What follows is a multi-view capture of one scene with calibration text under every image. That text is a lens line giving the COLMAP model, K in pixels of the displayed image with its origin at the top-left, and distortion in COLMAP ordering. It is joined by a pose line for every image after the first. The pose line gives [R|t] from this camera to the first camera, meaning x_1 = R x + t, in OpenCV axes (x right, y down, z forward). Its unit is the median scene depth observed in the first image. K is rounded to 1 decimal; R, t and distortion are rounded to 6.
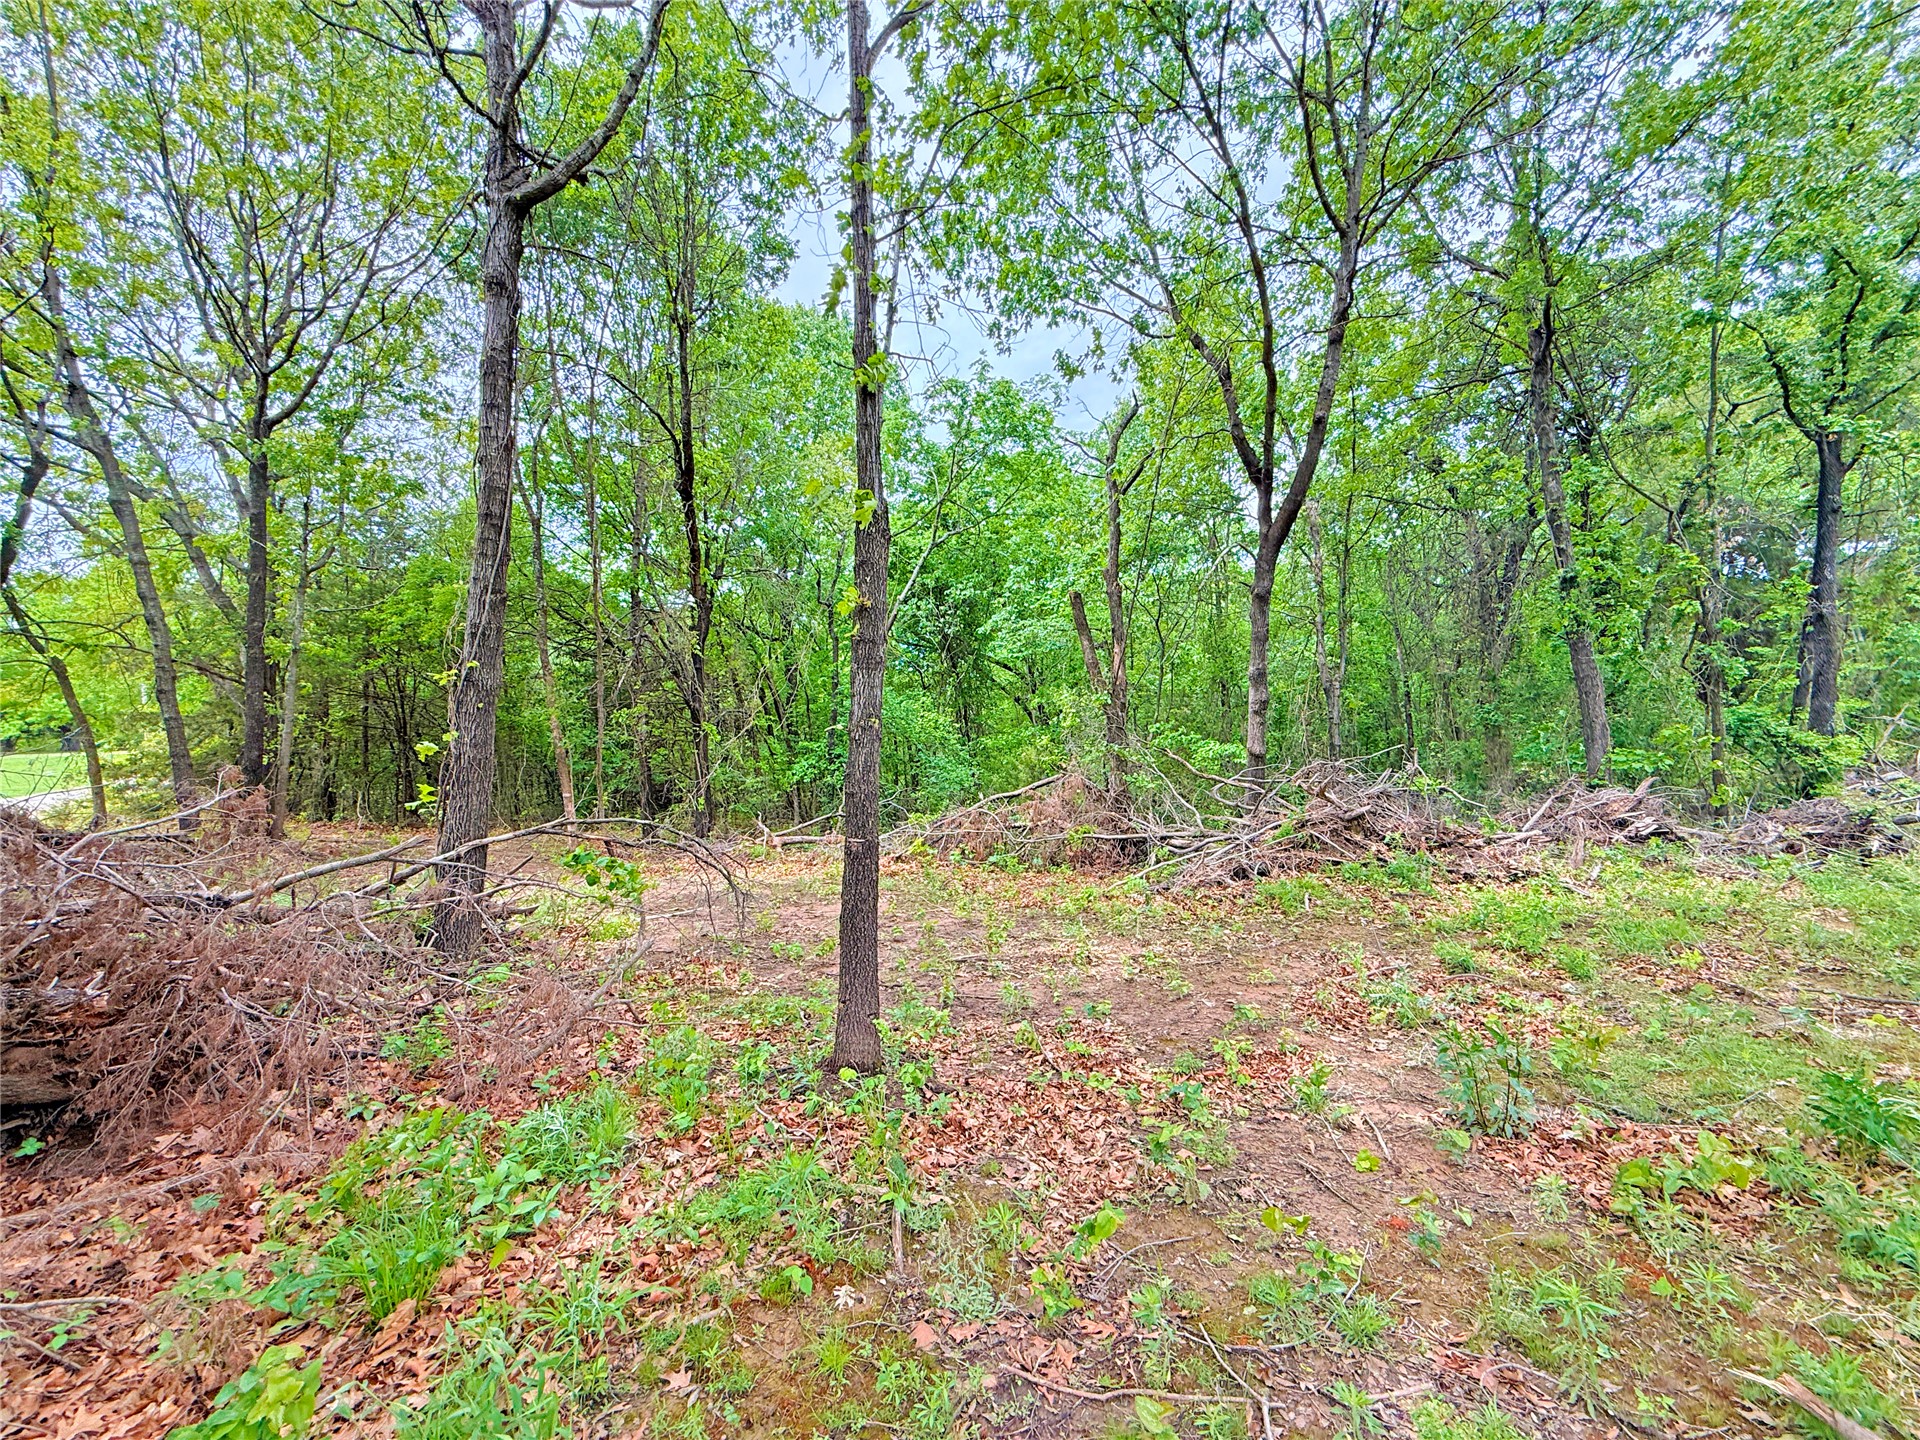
lens RADIAL K [[762.7, 0, 955.9], [0, 762.7, 719.6], [0, 0, 1]] dist [0.000946, -0.000340]
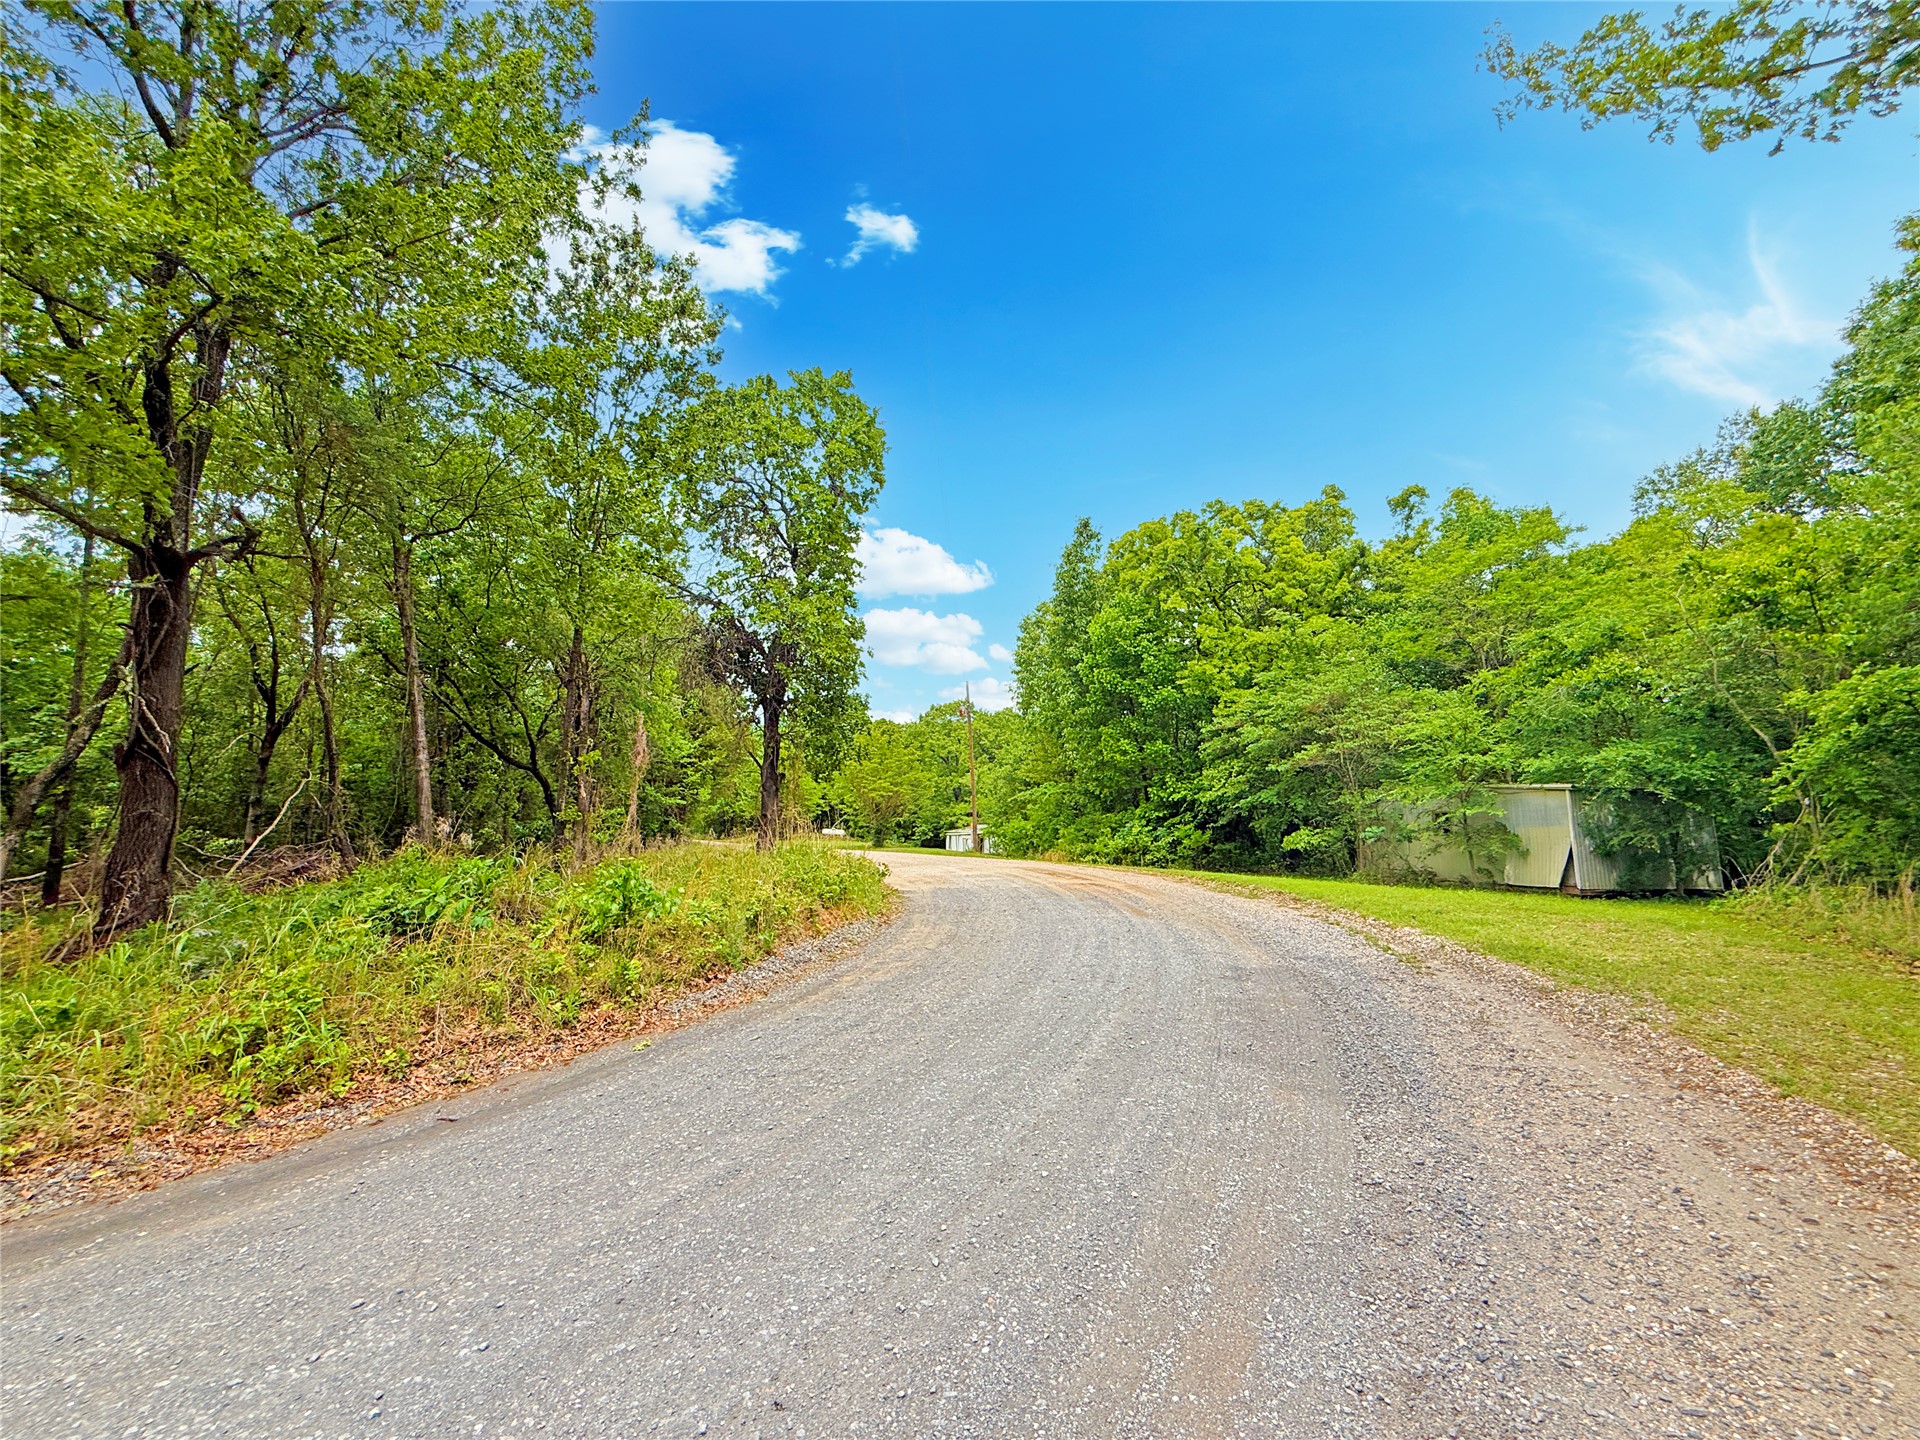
lens RADIAL K [[762.7, 0, 959.6], [0, 762.7, 724.9], [0, 0, 1]] dist [0.000946, -0.000340]
pose [[0.491317, 0.119242, 0.862780, -0.420236], [-0.005187, 0.990967, -0.134004, -0.003026], [-0.870966, 0.061364, 0.487497, -1.523953]]
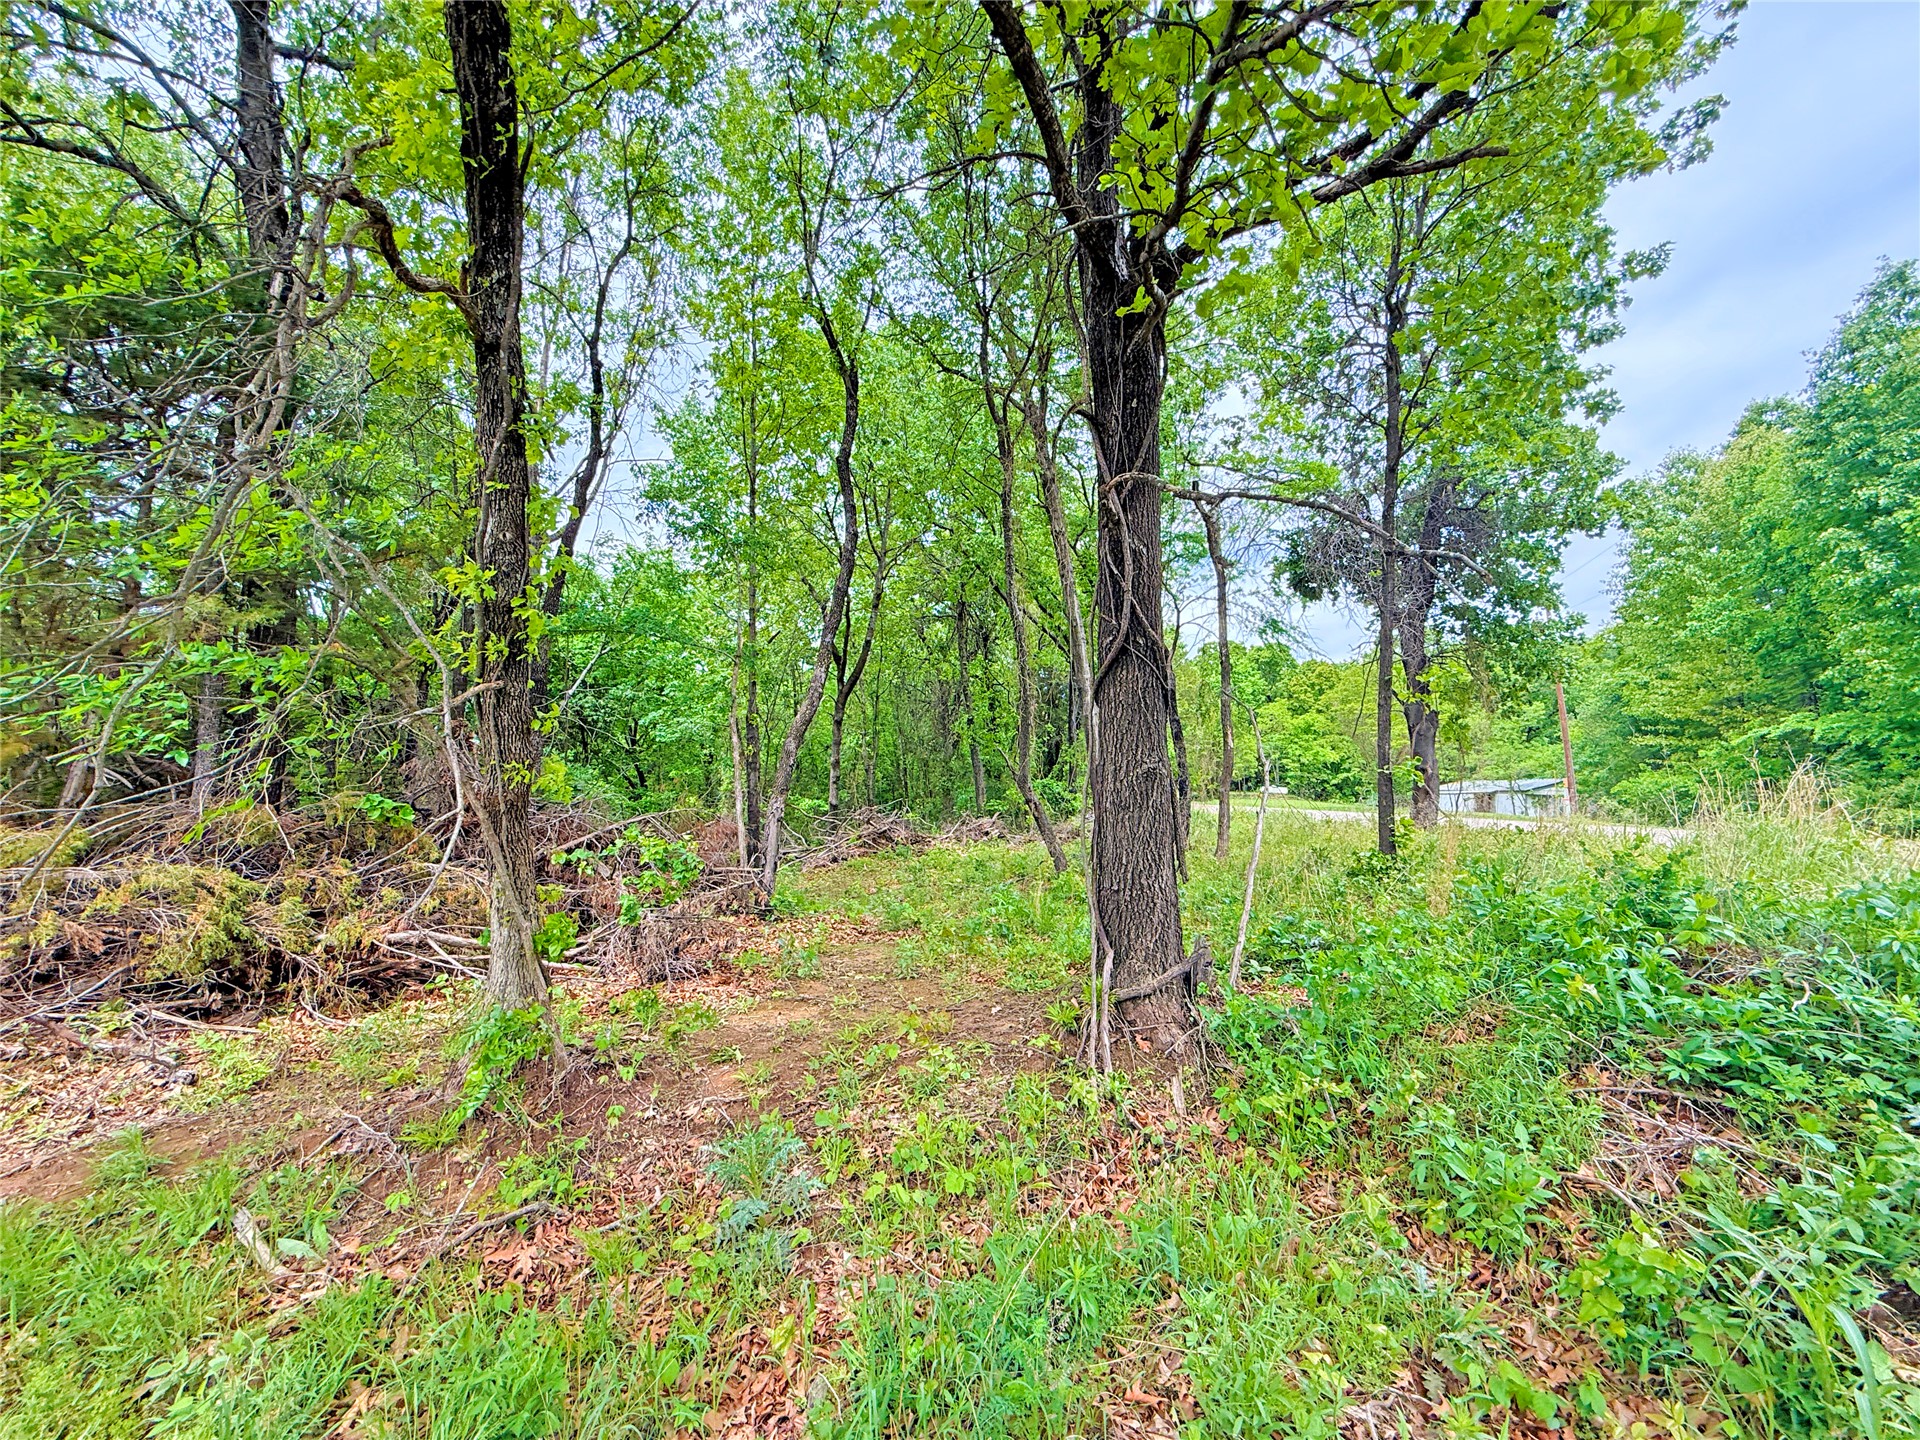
lens RADIAL K [[762.7, 0, 959.4], [0, 762.7, 720.3], [0, 0, 1]] dist [0.000946, -0.000340]
pose [[0.822715, 0.047708, 0.566448, -0.454600], [-0.000370, 0.996517, -0.083392, -0.005926], [-0.568454, 0.068398, 0.819867, -0.776286]]
